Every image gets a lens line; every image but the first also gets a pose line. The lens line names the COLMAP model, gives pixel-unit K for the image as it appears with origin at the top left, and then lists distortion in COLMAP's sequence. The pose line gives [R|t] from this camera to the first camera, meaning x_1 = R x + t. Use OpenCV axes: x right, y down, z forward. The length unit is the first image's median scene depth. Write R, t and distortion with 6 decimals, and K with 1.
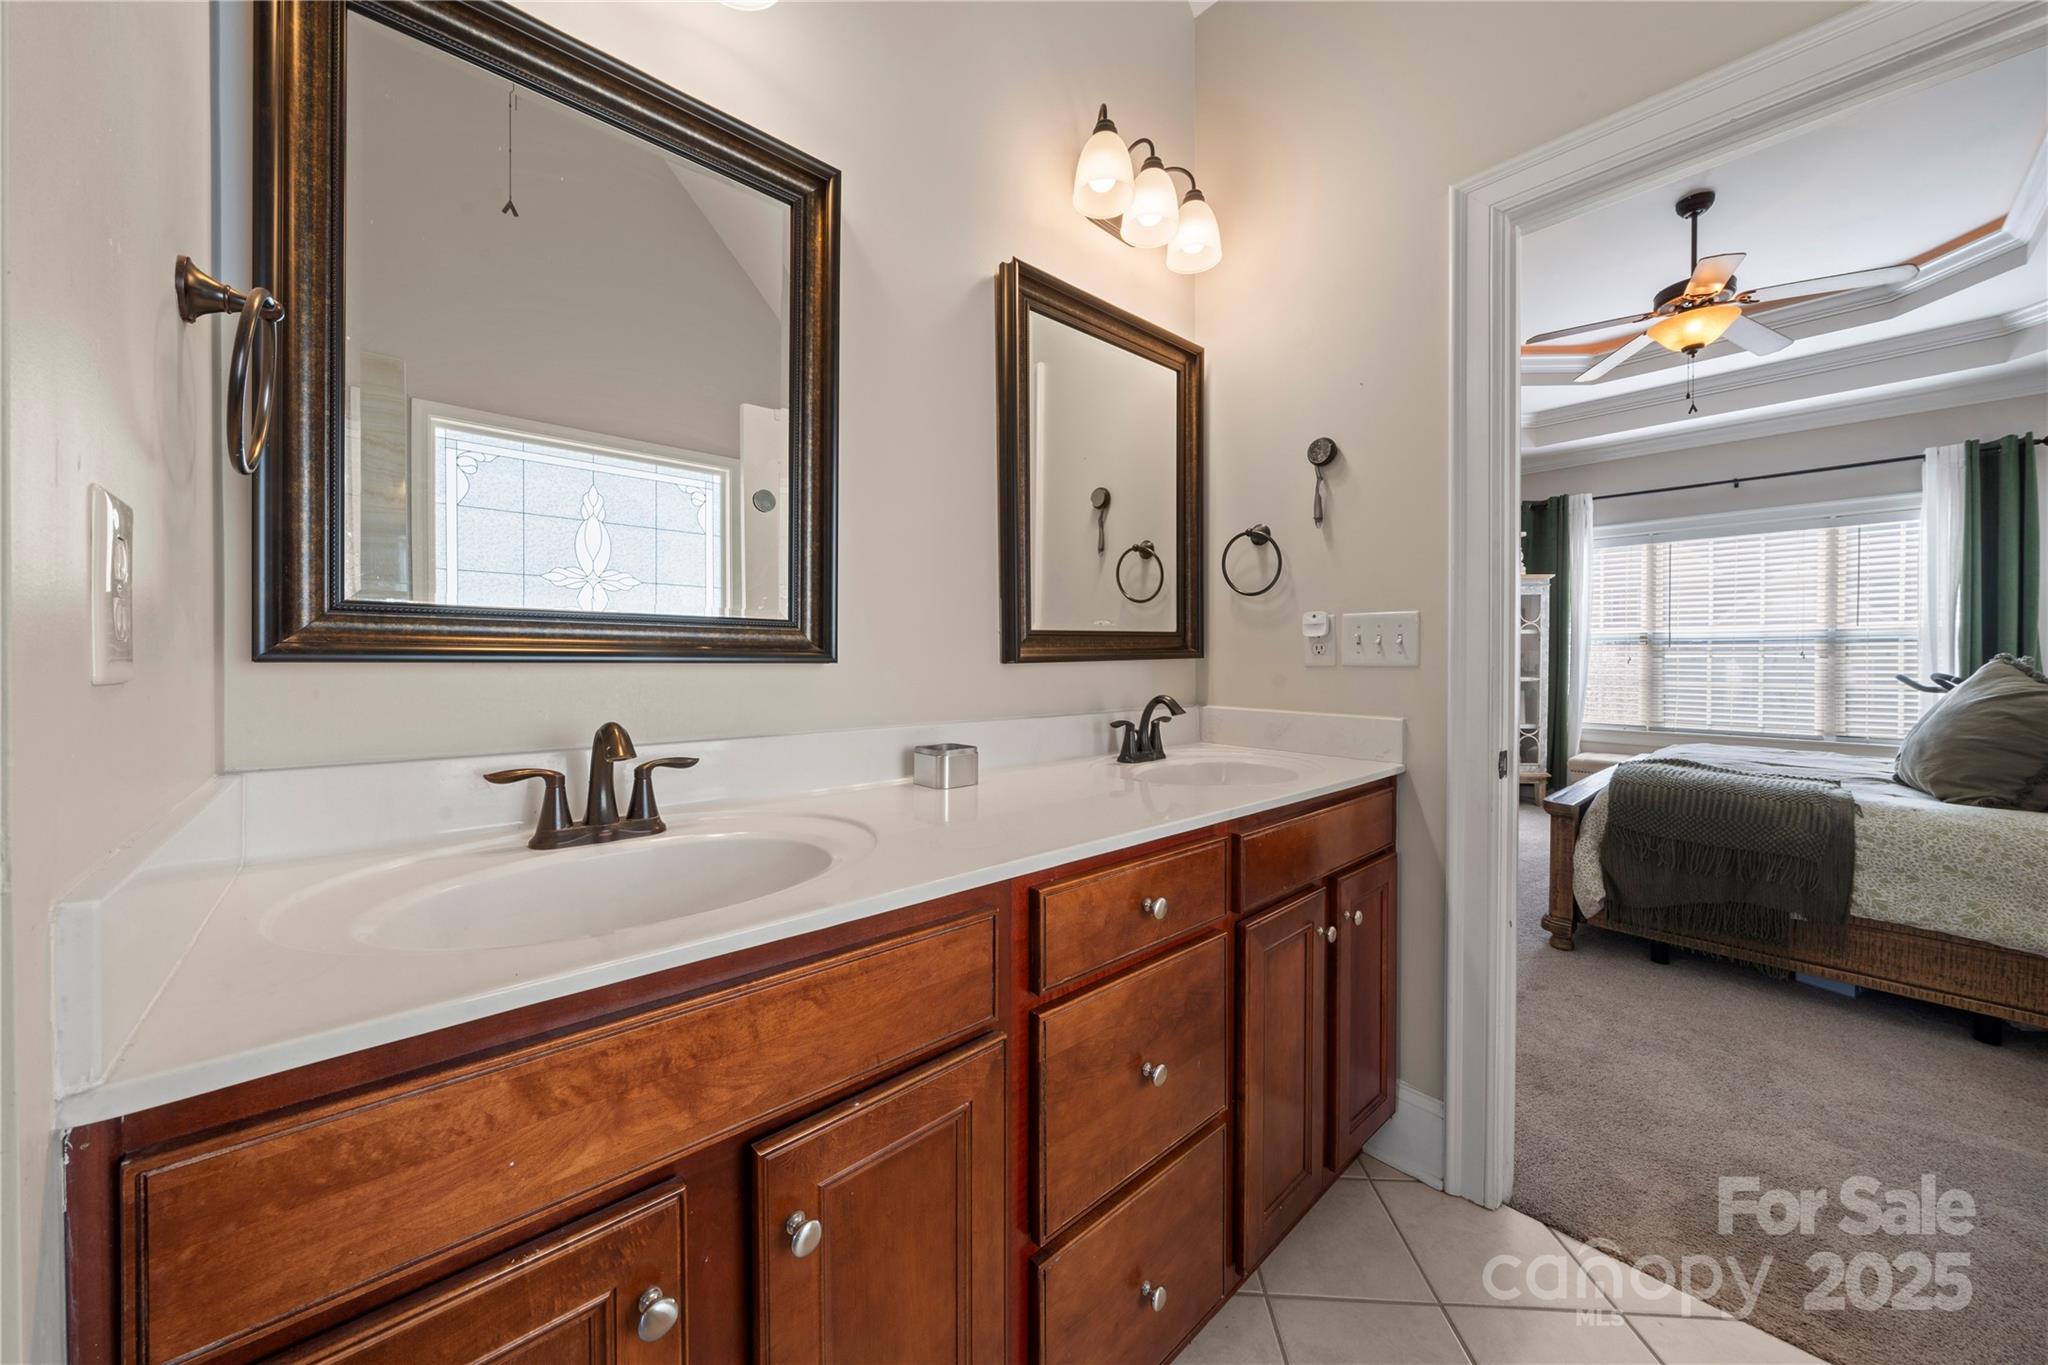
lens RADIAL K [[698.5, 0, 1026.2], [0, 698.5, 662.9], [0, 0, 1]] dist [-0.006141, 0.000275]
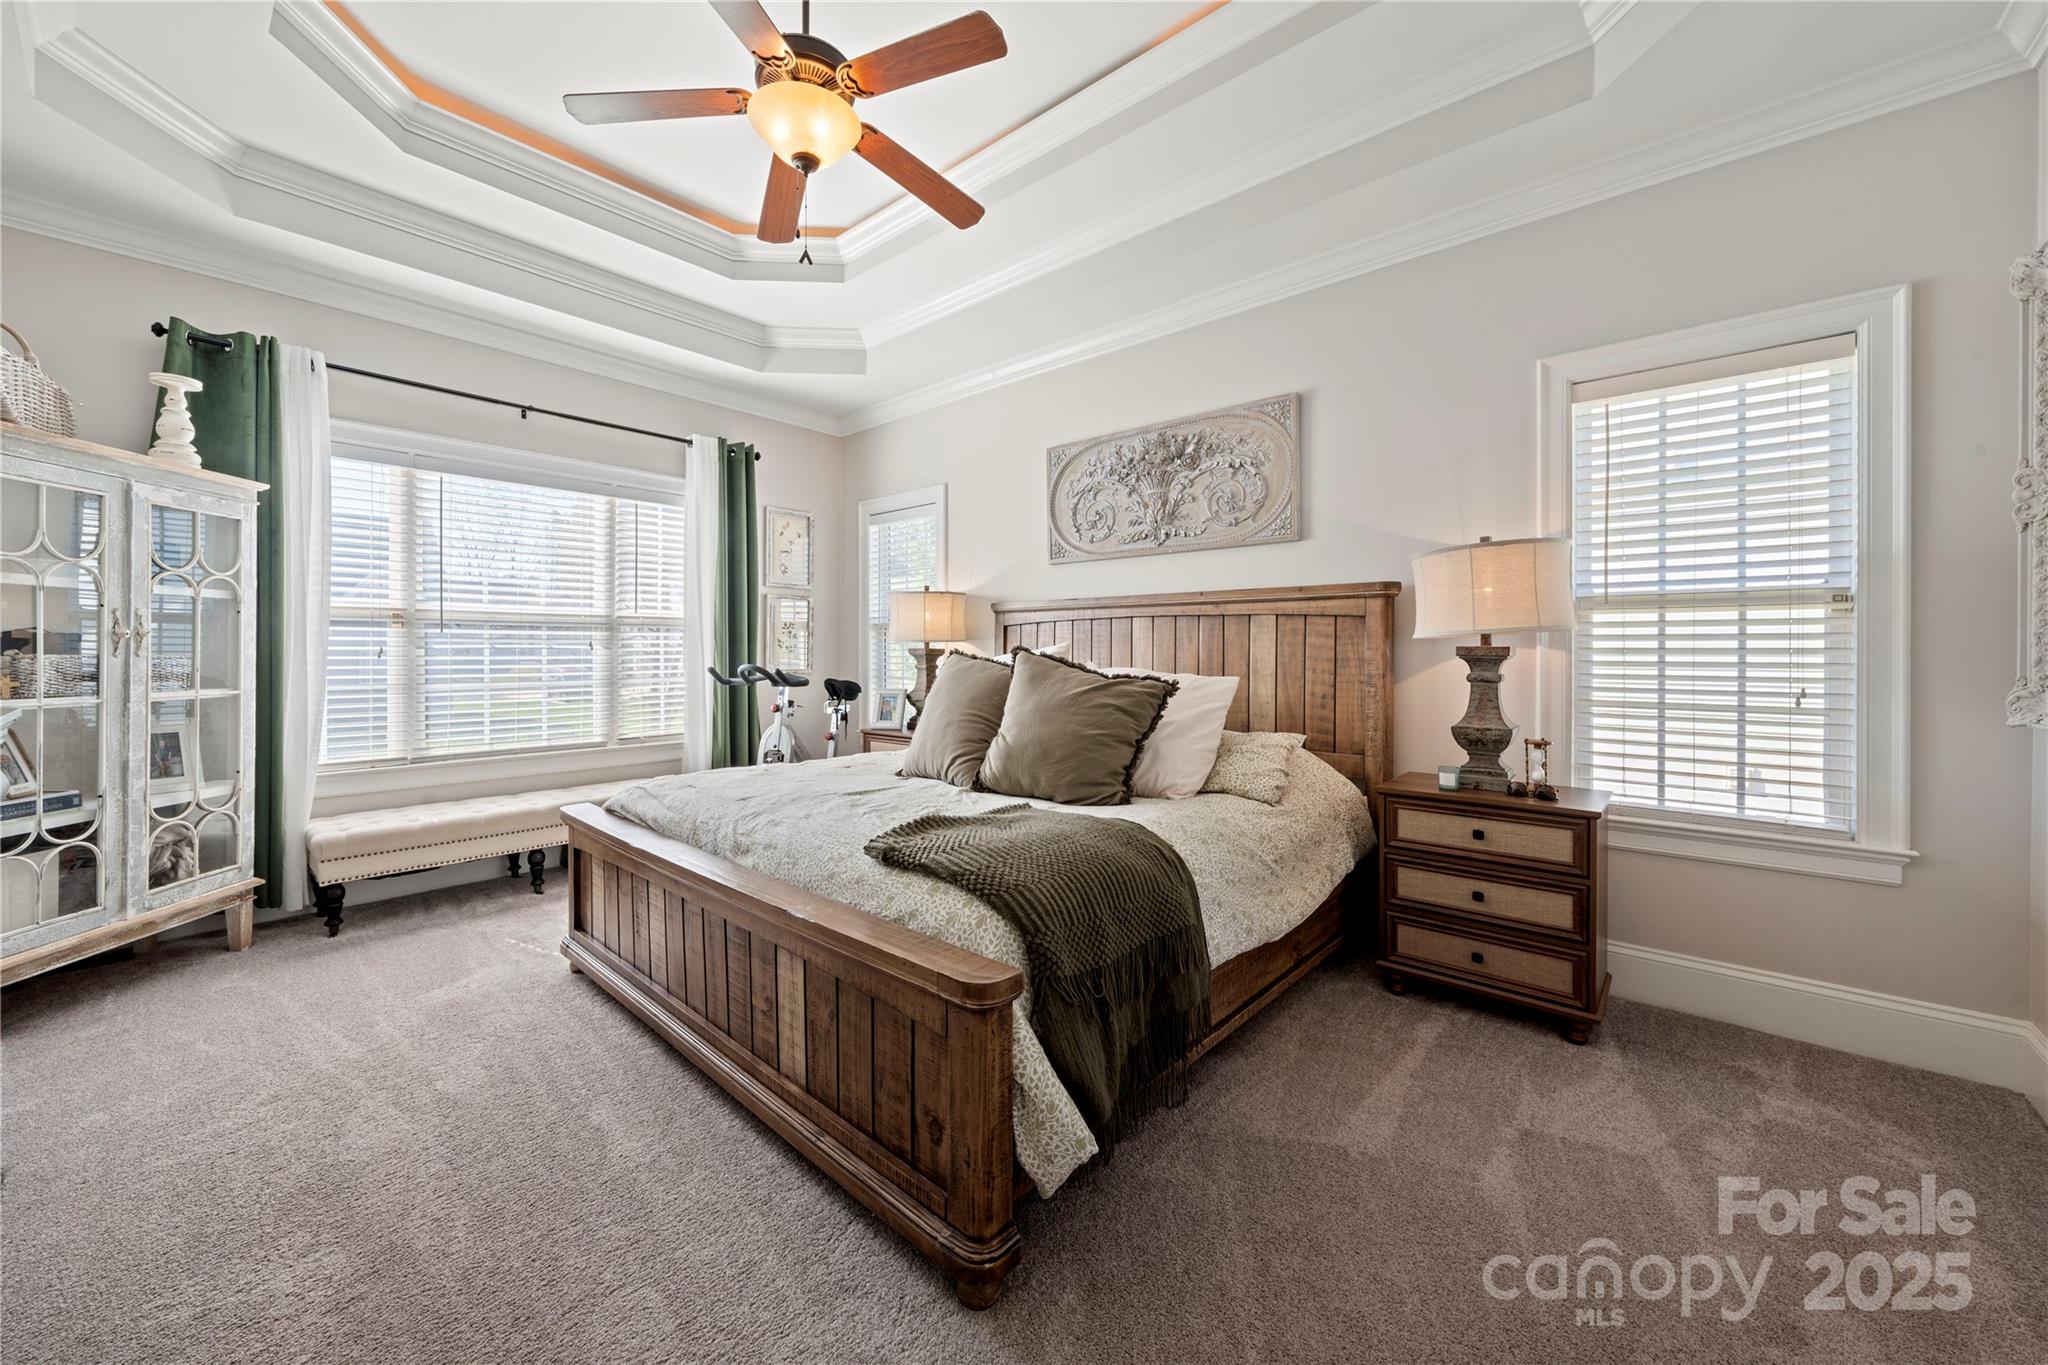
lens RADIAL K [[774.3, 0, 1049.5], [0, 774.3, 646.4], [0, 0, 1]] dist [-0.003690, 0.001398]
pose [[-0.112831, 0.007008, 0.993589, 0.138299], [0.005035, 0.999966, -0.006481, -0.001791], [-0.993601, 0.004271, -0.112862, 0.518058]]
